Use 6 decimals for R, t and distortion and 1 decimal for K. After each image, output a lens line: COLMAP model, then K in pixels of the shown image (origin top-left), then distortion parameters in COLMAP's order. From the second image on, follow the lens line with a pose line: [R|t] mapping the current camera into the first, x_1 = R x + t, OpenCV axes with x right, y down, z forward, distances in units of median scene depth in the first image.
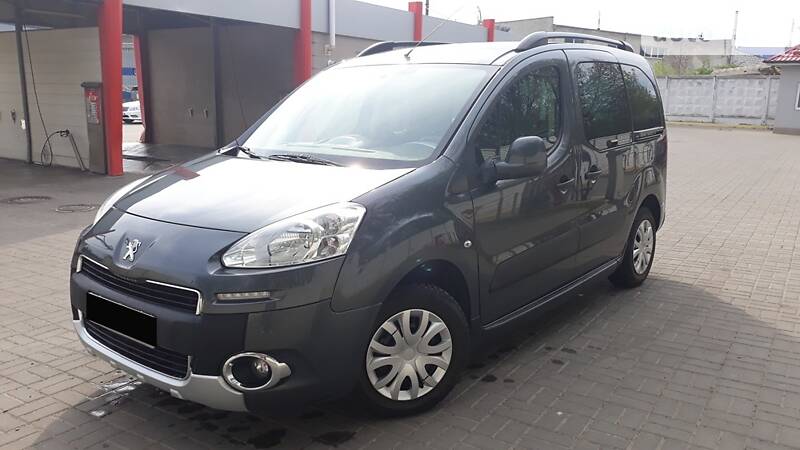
lens RADIAL K [[660.8, 0, 398.8], [0, 660.8, 225.5], [0, 0, 1]] dist [-0.007769, -0.005268]
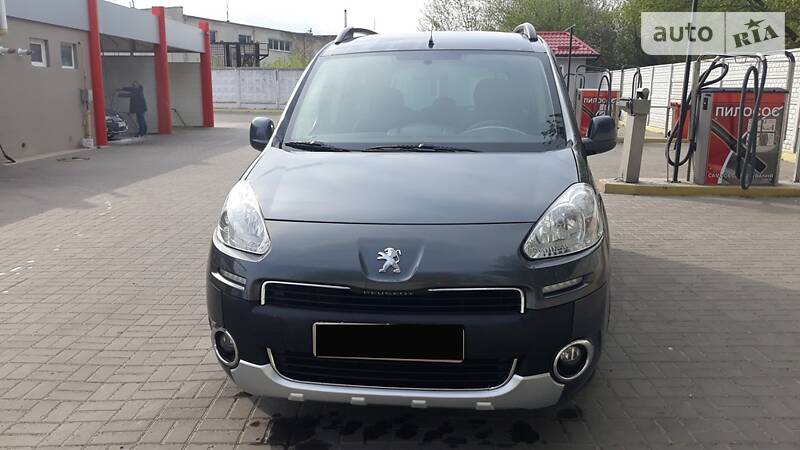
lens RADIAL K [[660.8, 0, 398.8], [0, 660.8, 225.5], [0, 0, 1]] dist [-0.007769, -0.005268]
pose [[0.847196, -0.116423, 0.518368, -0.802814], [0.110841, 0.992956, 0.041859, -0.040624], [-0.519590, 0.021994, 0.854133, 0.252067]]
